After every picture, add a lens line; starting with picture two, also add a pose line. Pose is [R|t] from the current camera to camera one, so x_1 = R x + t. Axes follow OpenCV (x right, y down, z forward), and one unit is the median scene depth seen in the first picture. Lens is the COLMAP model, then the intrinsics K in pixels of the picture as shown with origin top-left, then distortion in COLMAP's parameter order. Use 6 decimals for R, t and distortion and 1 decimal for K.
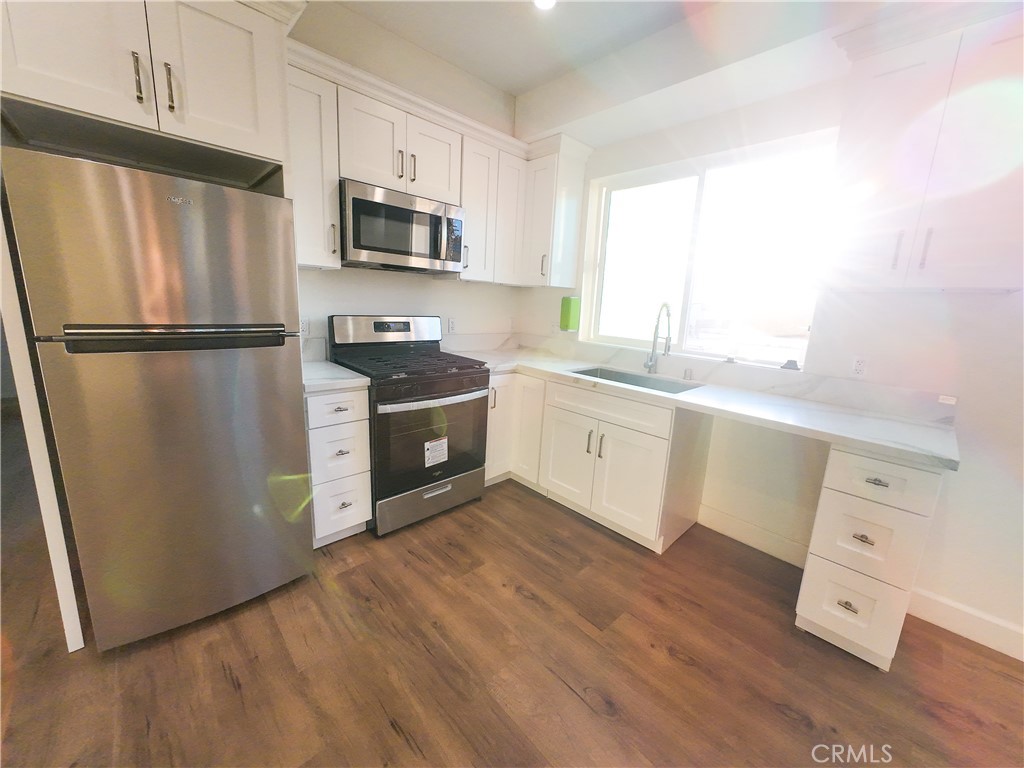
lens RADIAL K [[395.4, 0, 509.6], [0, 395.4, 380.7], [0, 0, 1]] dist [-0.002543, -0.000108]
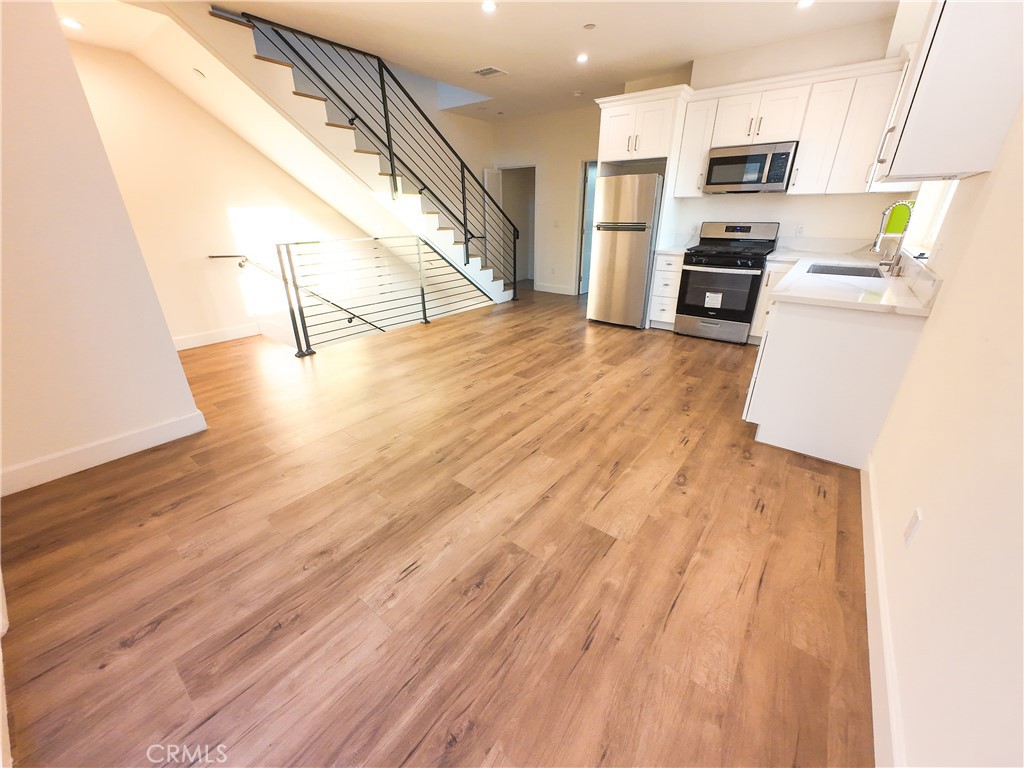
lens RADIAL K [[395.4, 0, 509.6], [0, 395.4, 380.7], [0, 0, 1]] dist [-0.002543, -0.000108]
pose [[0.144831, 0.342615, -0.928245, 1.609137], [-0.177384, 0.931929, 0.316297, 0.127134], [0.973426, 0.118846, 0.195747, -0.235592]]
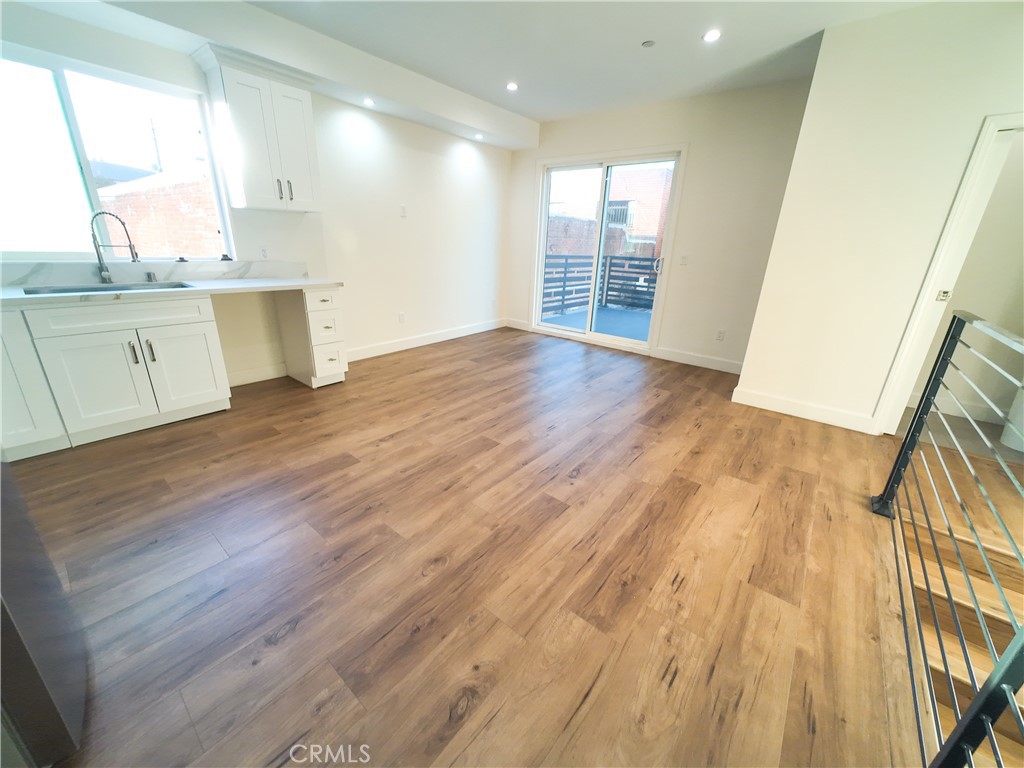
lens RADIAL K [[395.4, 0, 509.6], [0, 395.4, 380.7], [0, 0, 1]] dist [-0.002543, -0.000108]
pose [[-0.122486, -0.382365, 0.915857, -0.993250], [0.146463, 0.905738, 0.397728, -0.053727], [-0.981604, 0.182856, -0.054937, 0.099147]]
